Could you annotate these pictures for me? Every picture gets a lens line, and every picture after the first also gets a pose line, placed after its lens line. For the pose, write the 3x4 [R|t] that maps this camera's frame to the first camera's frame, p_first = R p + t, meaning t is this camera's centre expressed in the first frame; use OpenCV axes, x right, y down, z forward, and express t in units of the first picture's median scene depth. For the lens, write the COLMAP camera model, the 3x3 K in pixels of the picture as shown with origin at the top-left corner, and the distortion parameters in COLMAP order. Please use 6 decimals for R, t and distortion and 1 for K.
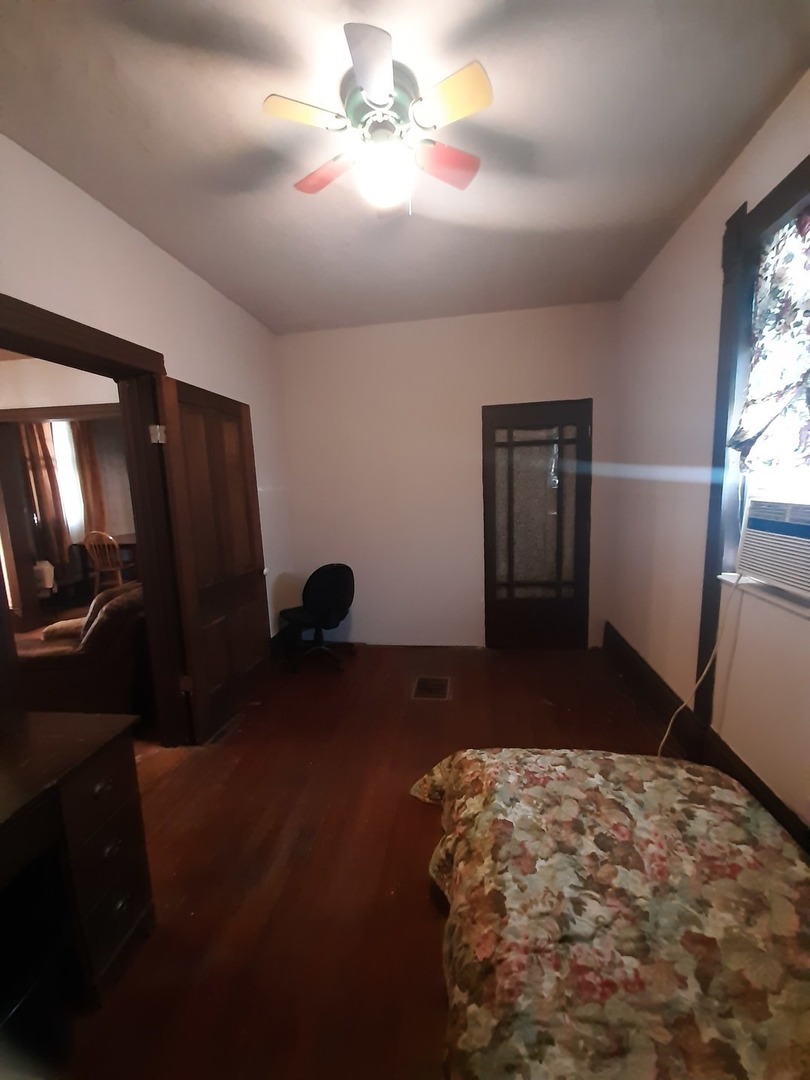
lens RADIAL K [[427.5, 0, 409.2], [0, 427.5, 538.7], [0, 0, 1]] dist [0.003145, -0.005175]
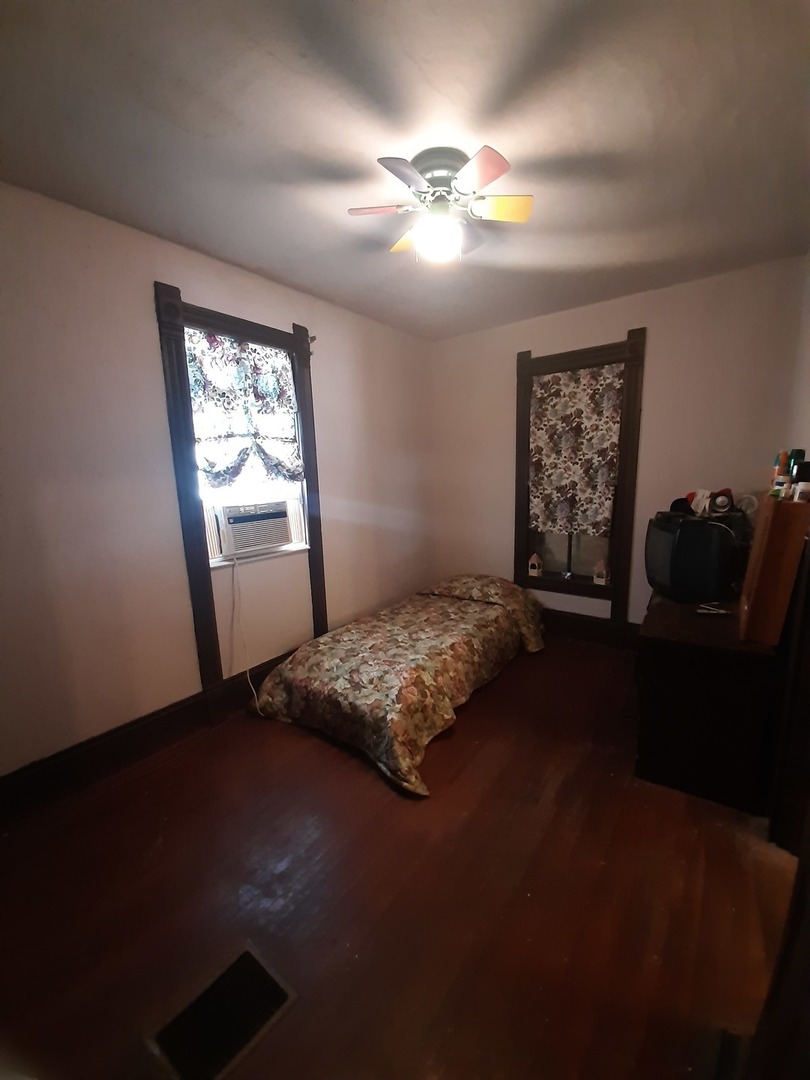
lens RADIAL K [[427.5, 0, 411.9], [0, 427.5, 548.2], [0, 0, 1]] dist [0.003145, -0.005175]
pose [[-0.870186, -0.045531, 0.490615, -0.647343], [0.120530, 0.945800, 0.301555, -0.405137], [-0.477754, 0.321543, -0.817534, 2.416762]]
